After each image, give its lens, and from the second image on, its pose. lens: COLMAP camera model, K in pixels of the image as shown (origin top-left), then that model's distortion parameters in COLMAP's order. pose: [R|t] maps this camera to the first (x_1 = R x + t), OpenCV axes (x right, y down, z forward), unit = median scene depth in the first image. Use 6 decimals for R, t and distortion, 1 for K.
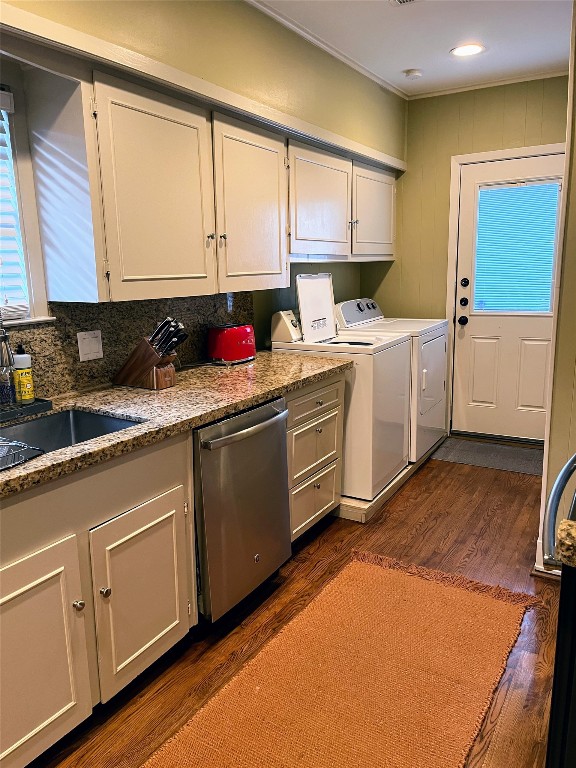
lens RADIAL K [[585.0, 0, 288.0], [0, 585.0, 384.0], [0, 0, 1]] dist [0.002478, -0.002544]
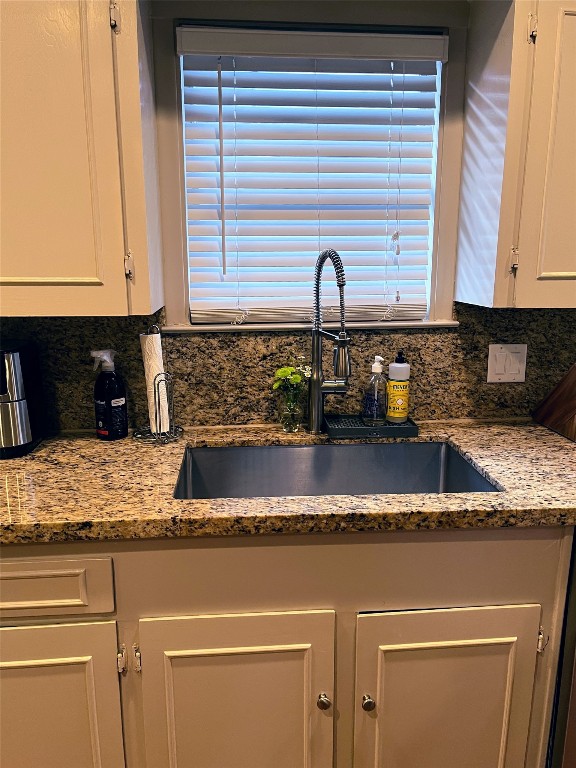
lens RADIAL K [[600.9, 0, 307.7], [0, 600.9, 383.9], [0, 0, 1]] dist [0.035341, -0.006258]
pose [[0.585378, 0.177786, -0.791028, 0.142948], [-0.170943, 0.980793, 0.093935, -0.077177], [0.792535, 0.080233, 0.604526, 0.374361]]
